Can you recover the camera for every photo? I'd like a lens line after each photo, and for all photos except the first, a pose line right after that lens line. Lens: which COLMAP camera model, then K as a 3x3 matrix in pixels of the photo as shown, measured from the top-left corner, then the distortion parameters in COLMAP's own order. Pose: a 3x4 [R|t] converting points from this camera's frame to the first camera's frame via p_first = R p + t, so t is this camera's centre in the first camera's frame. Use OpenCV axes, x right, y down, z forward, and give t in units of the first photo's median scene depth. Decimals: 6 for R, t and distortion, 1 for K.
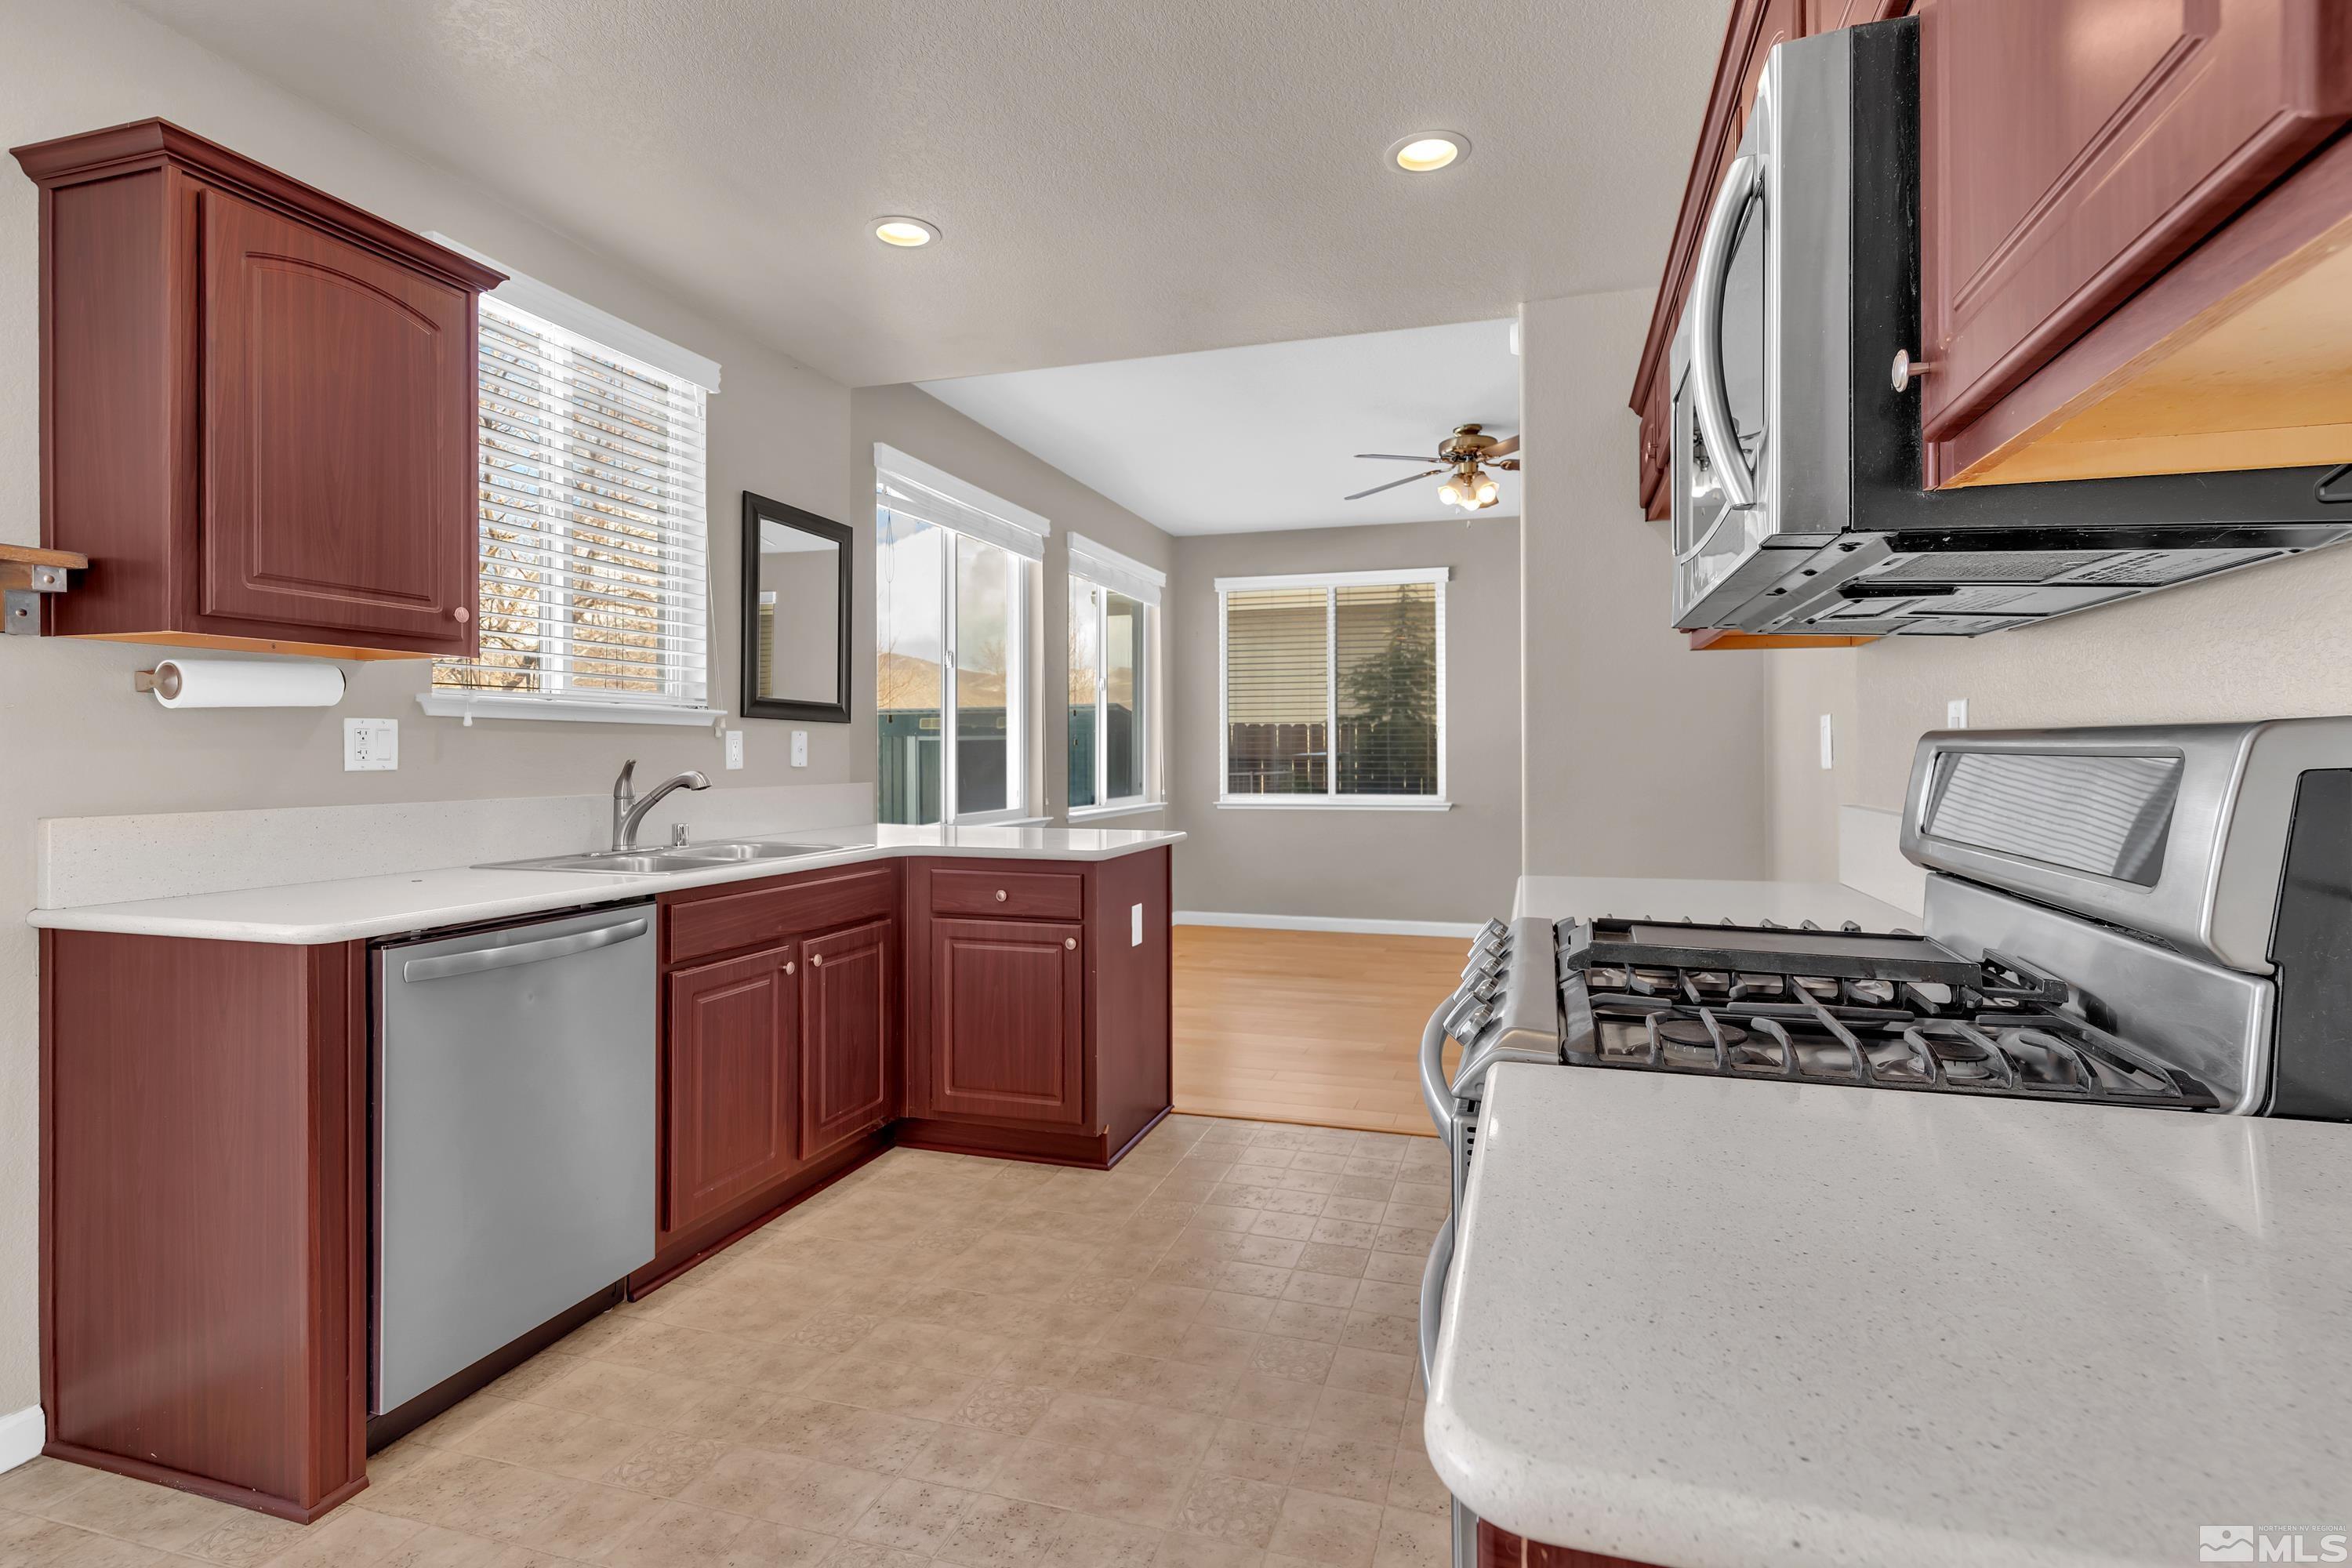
lens RADIAL K [[1143.1, 0, 1206.5], [0, 1143.1, 742.9], [0, 0, 1]] dist [0.027360, 0.000329]
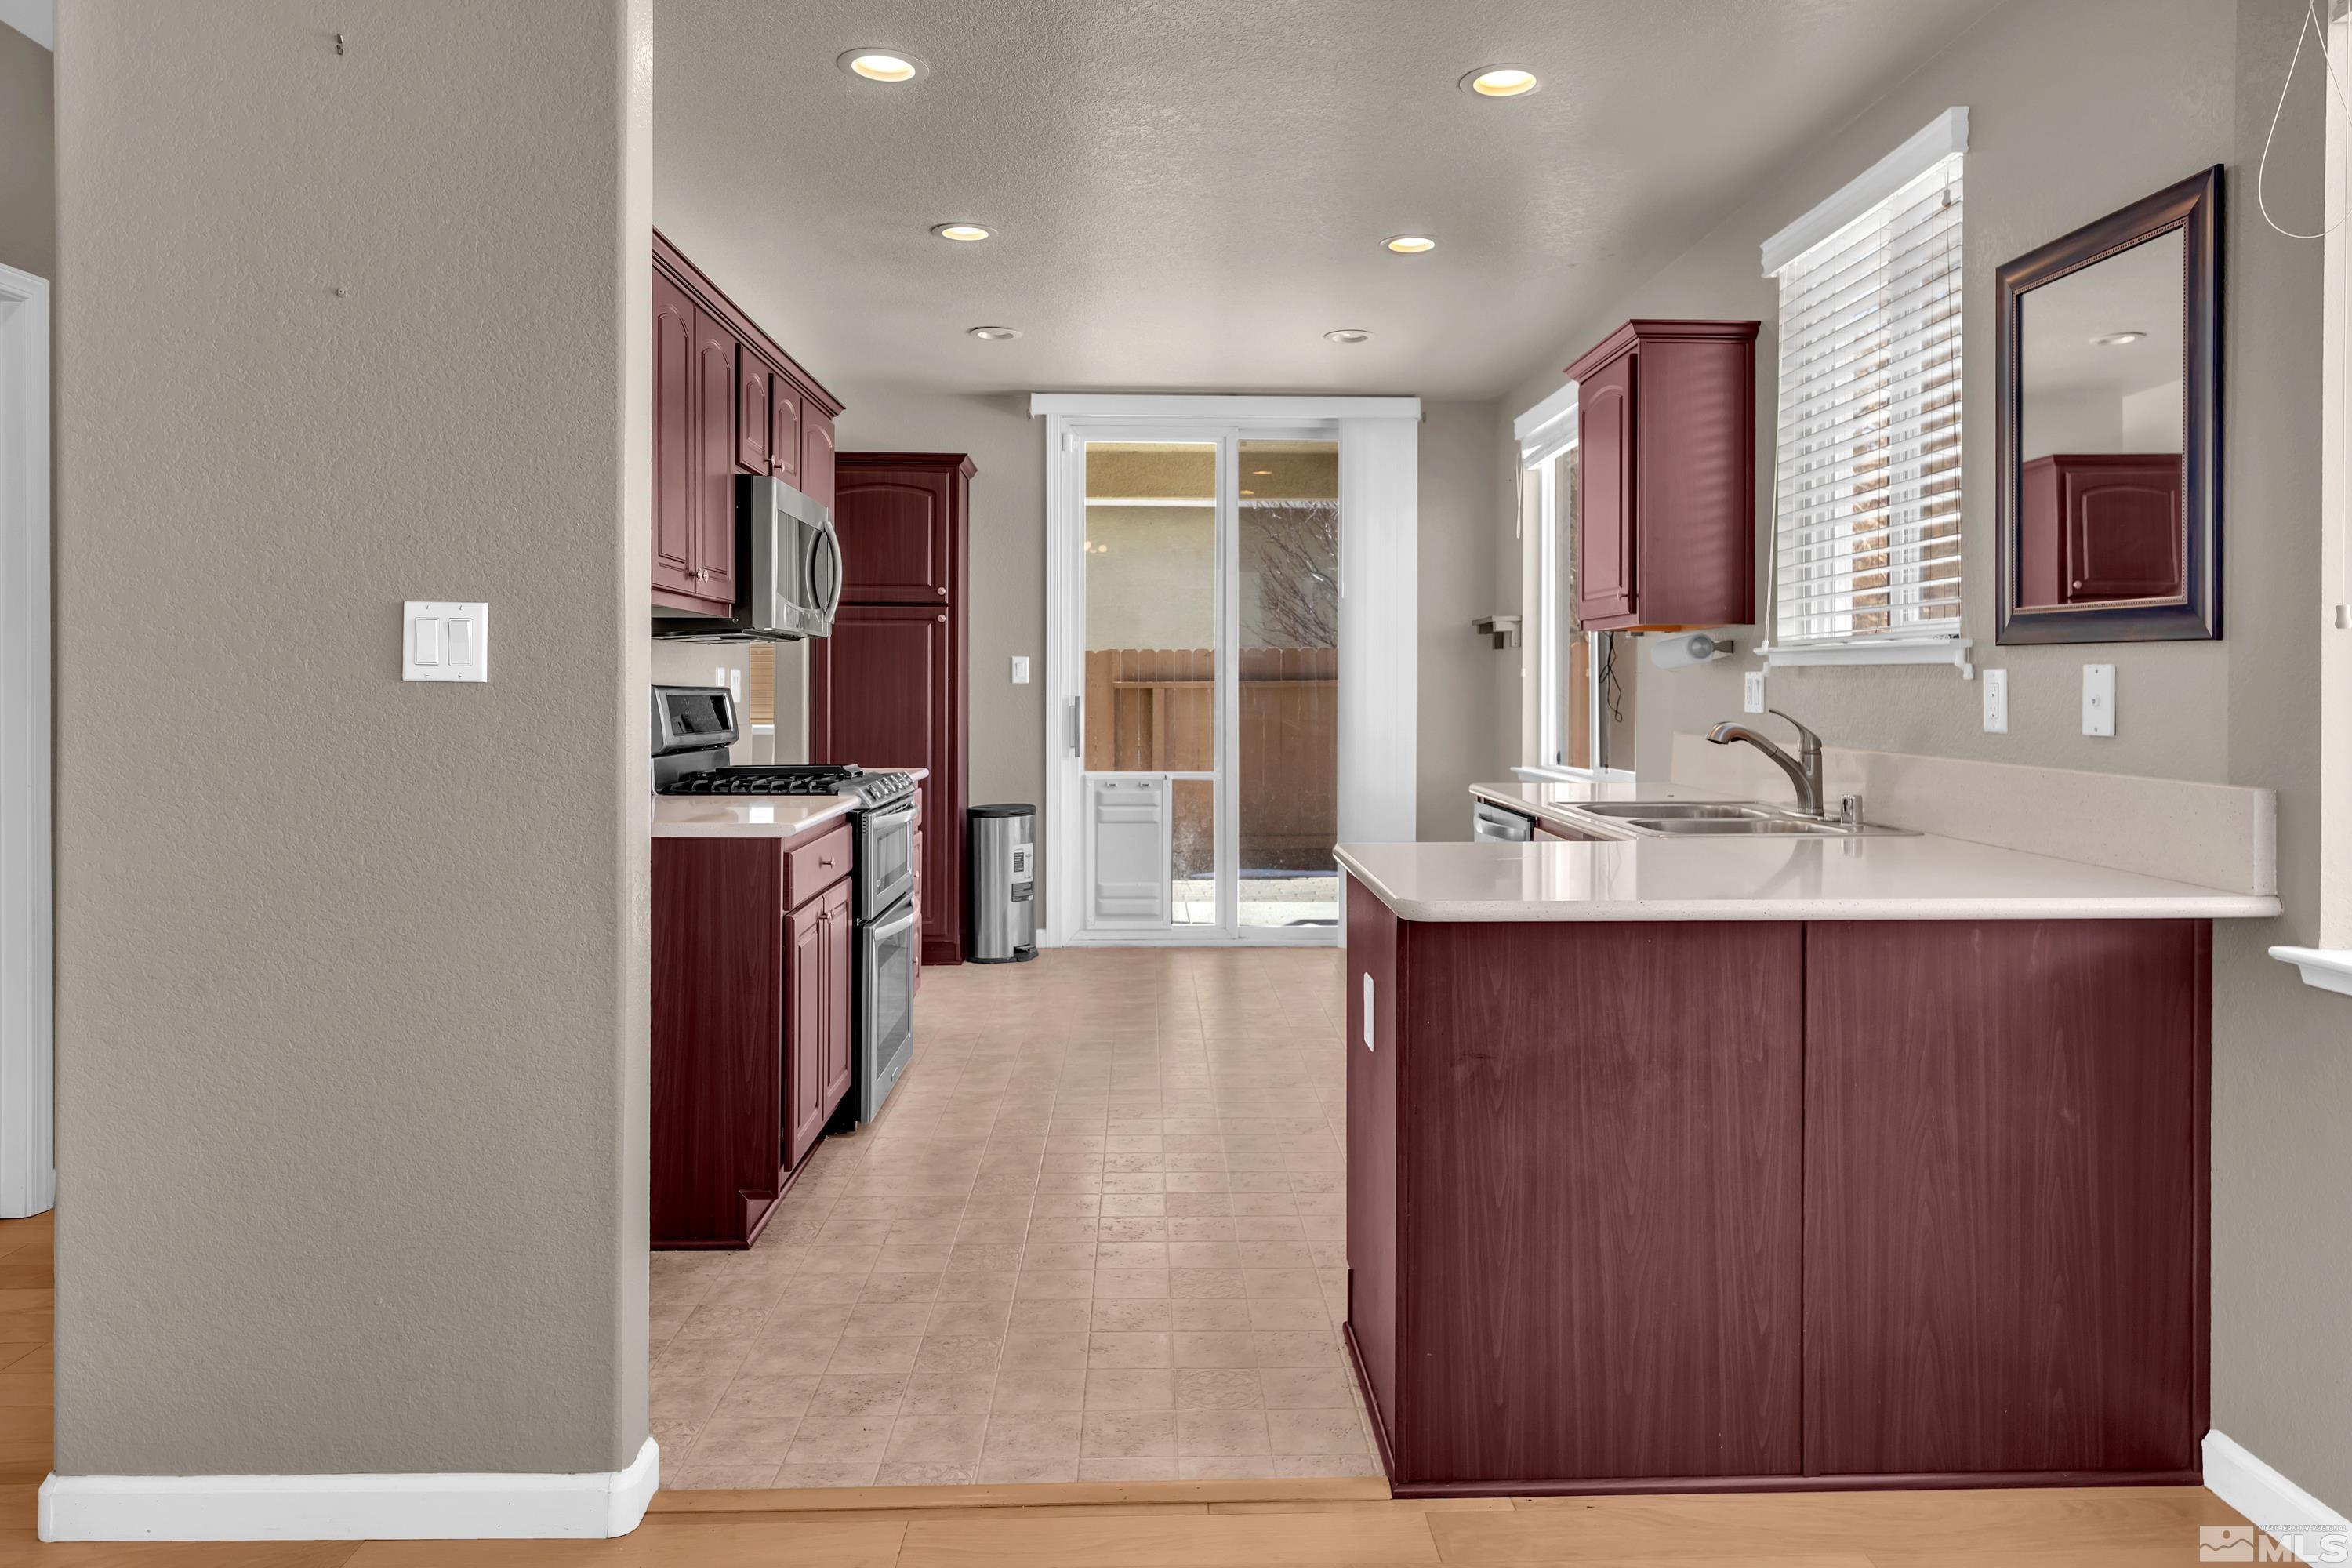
lens RADIAL K [[1521.9, 0, 1201.2], [0, 1521.9, 693.4], [0, 0, 1]] dist [0.003956, 0.001889]
pose [[-0.946566, -0.000346, -0.322511, 0.310681], [0.000109, 0.999999, -0.001391, 0.004479], [0.322511, -0.001352, -0.946565, 2.022252]]
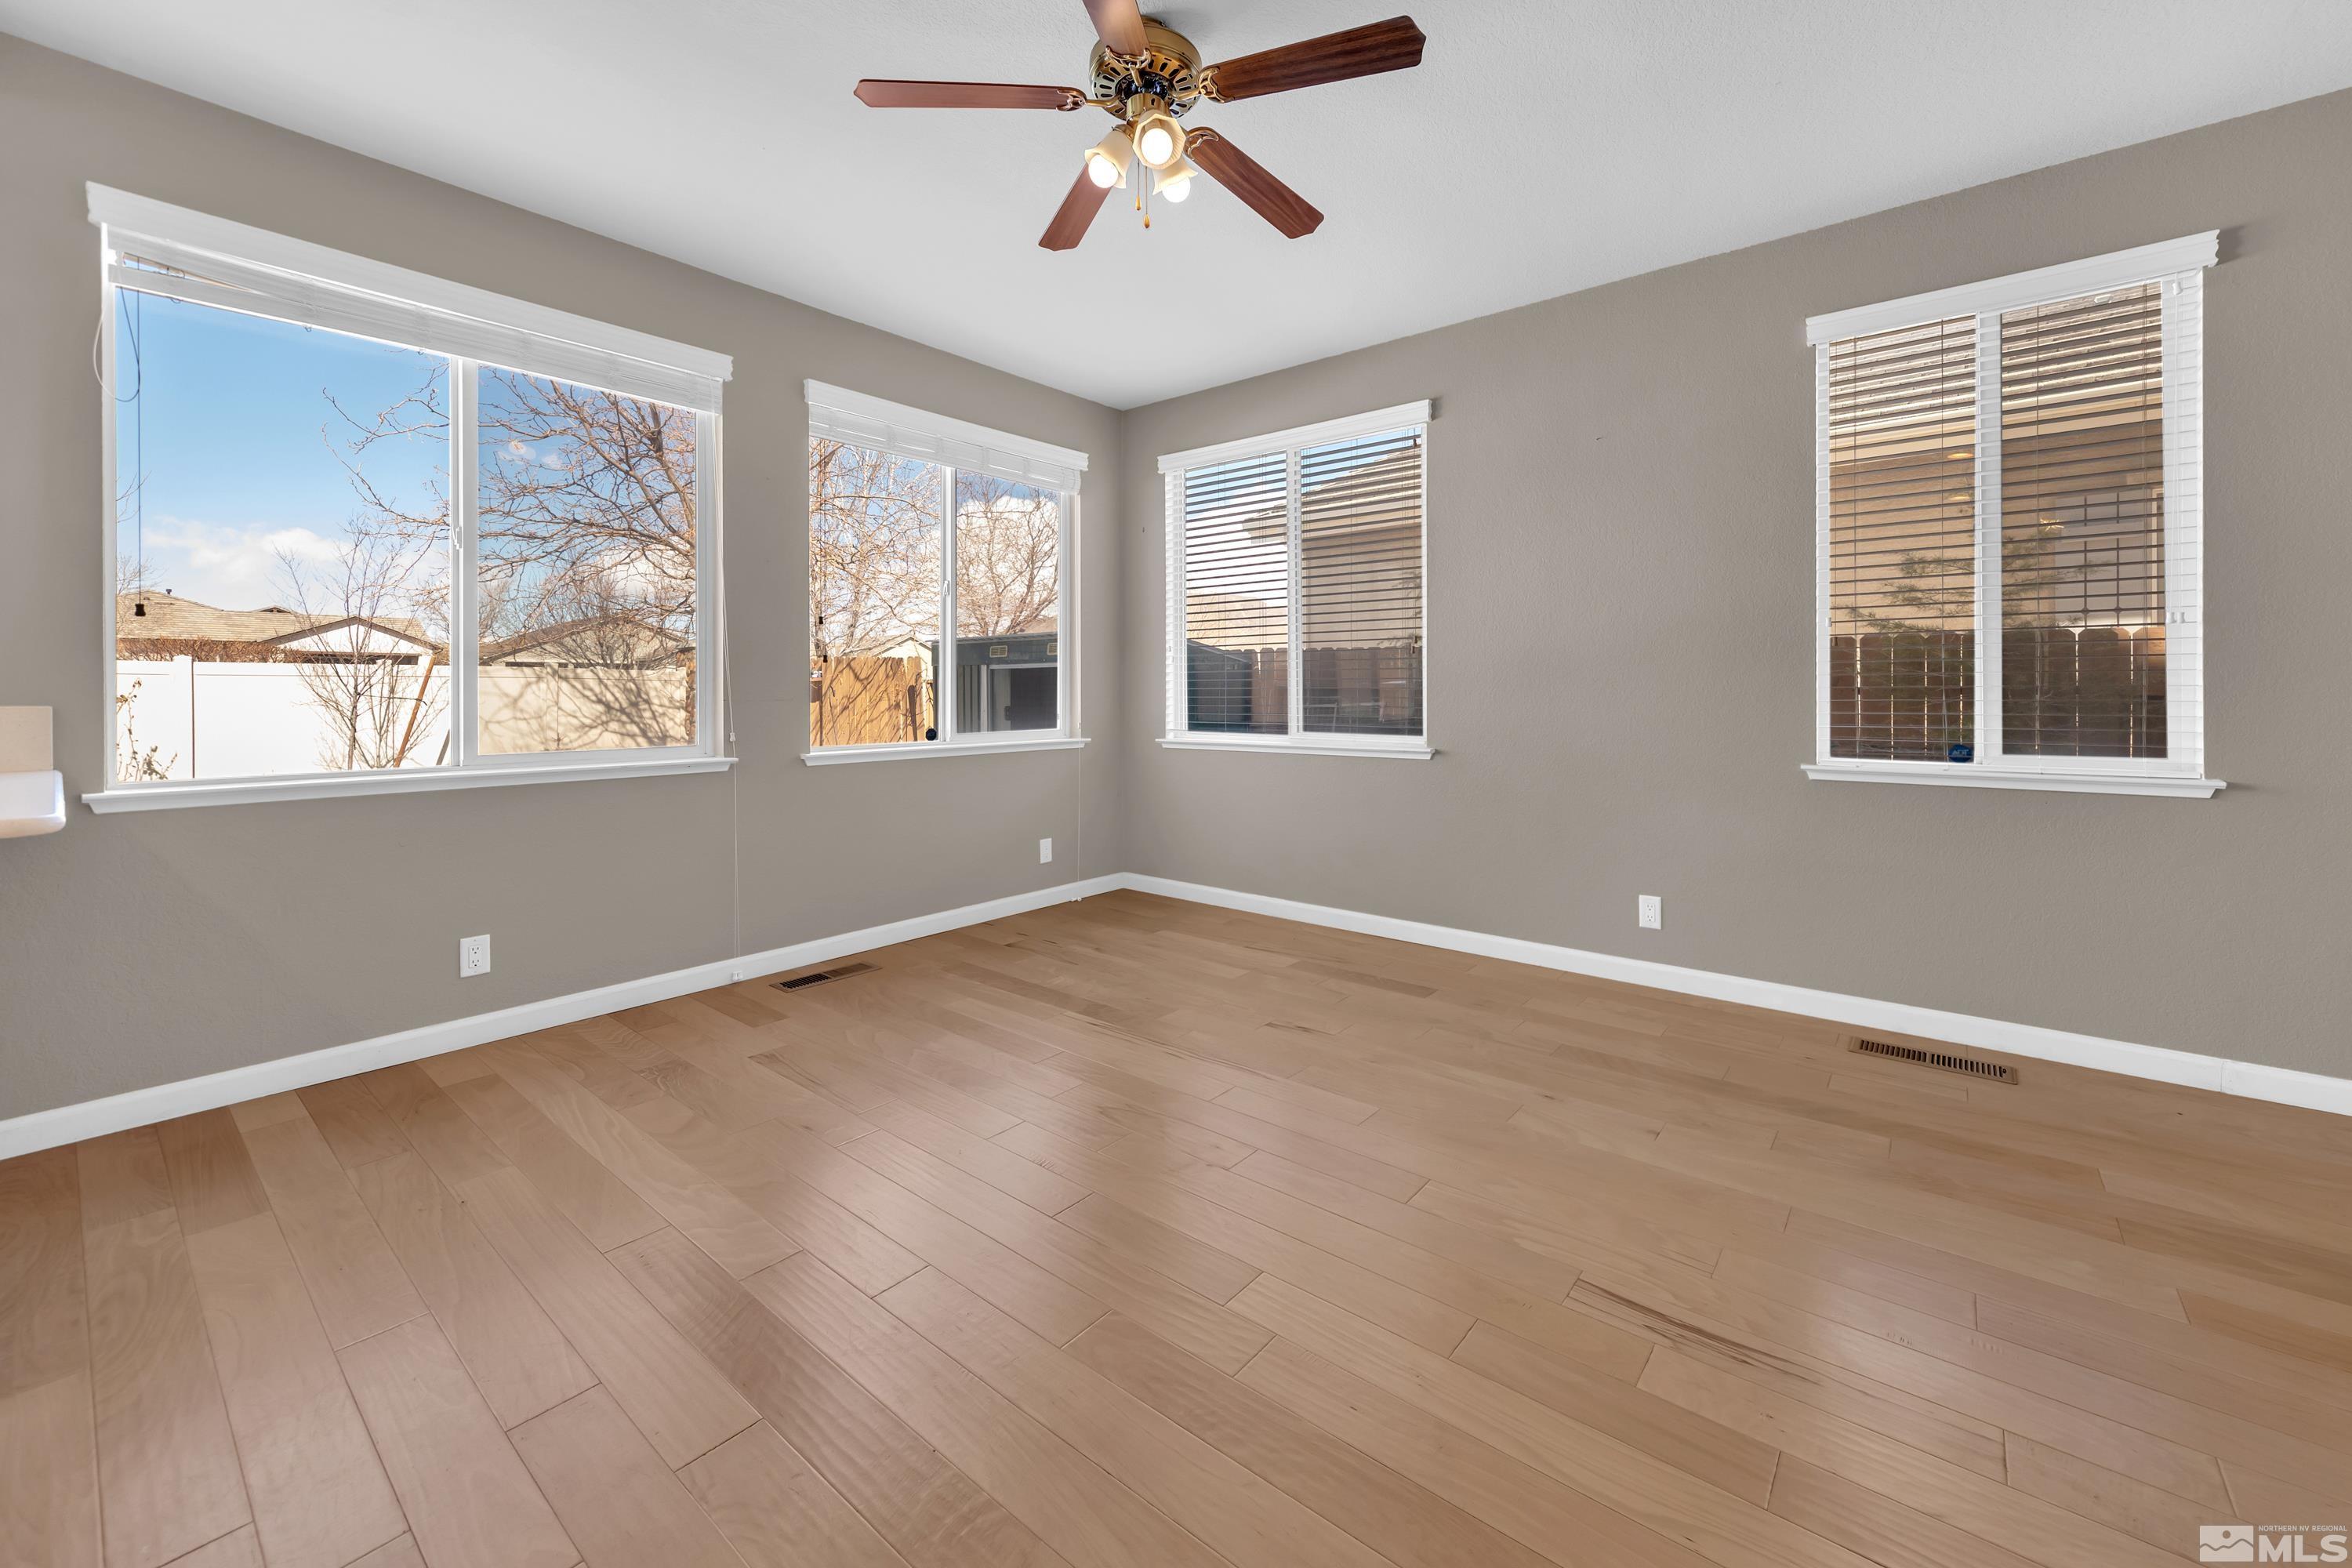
lens RADIAL K [[934.2, 0, 1197.4], [0, 934.2, 707.5], [0, 0, 1]] dist [0.003971, -0.000291]
pose [[0.926341, 0.007613, -0.376609, 0.747675], [0.002391, 0.999657, 0.026089, 0.033870], [0.376679, -0.025068, 0.926005, 1.105937]]
